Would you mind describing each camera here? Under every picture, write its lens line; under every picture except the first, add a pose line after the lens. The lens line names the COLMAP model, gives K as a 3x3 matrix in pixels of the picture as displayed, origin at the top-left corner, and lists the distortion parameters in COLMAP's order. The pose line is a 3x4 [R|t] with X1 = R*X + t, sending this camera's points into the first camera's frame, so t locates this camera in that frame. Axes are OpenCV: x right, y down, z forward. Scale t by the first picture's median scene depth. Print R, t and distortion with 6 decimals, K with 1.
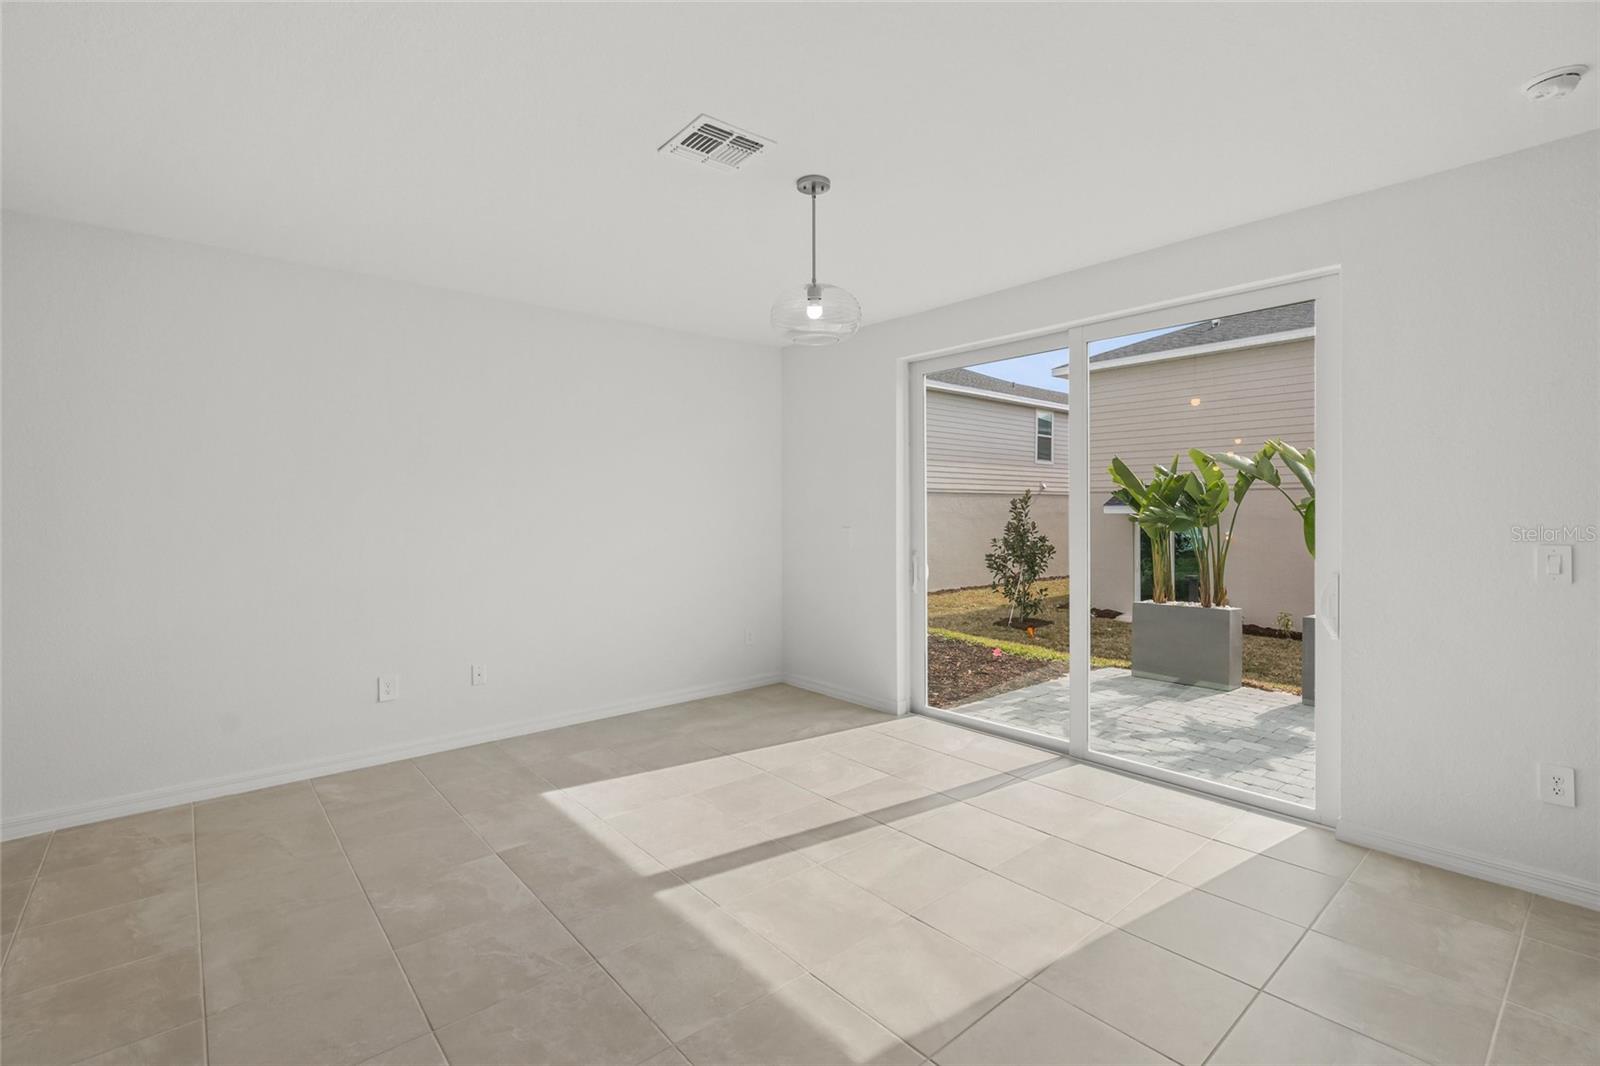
lens RADIAL K [[726.0, 0, 800.5], [0, 726.0, 512.5], [0, 0, 1]] dist [0.000404, 0.000616]
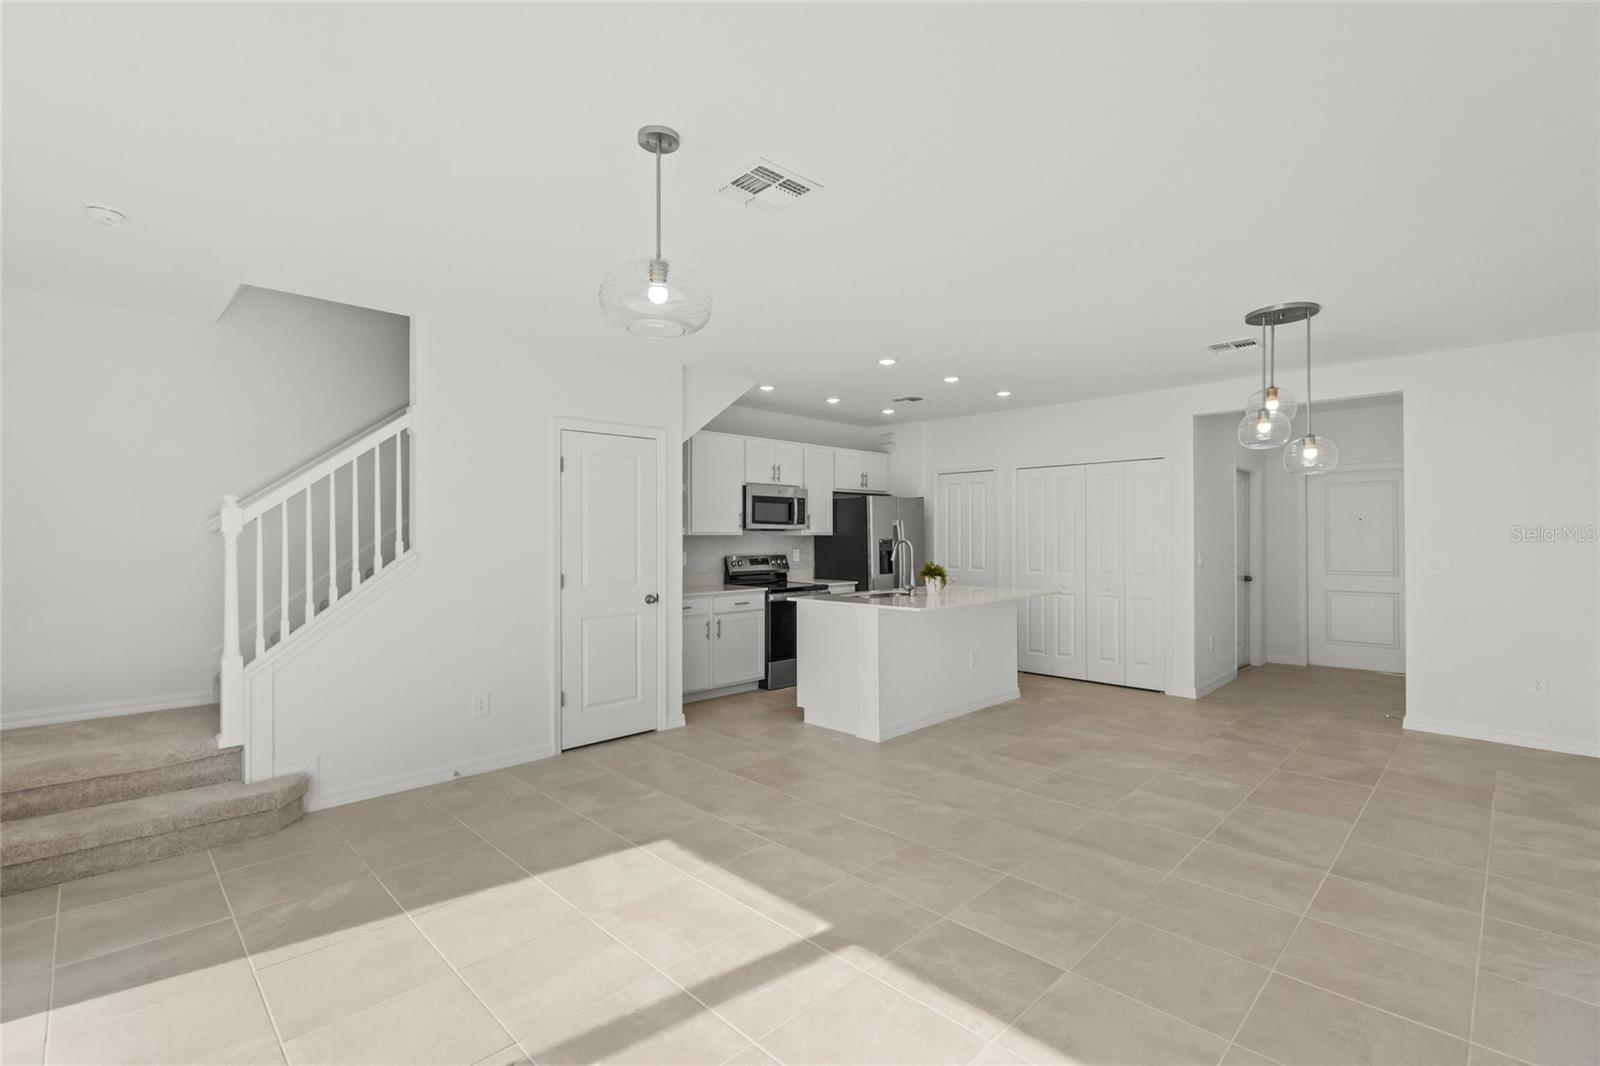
lens RADIAL K [[721.6, 0, 795.1], [0, 721.6, 531.1], [0, 0, 1]] dist [-0.002080, 0.000245]
pose [[-0.997865, 0.005762, -0.065063, -0.073411], [0.005848, 0.999982, -0.001141, -0.009326], [0.065056, -0.001519, -0.997880, 1.684787]]
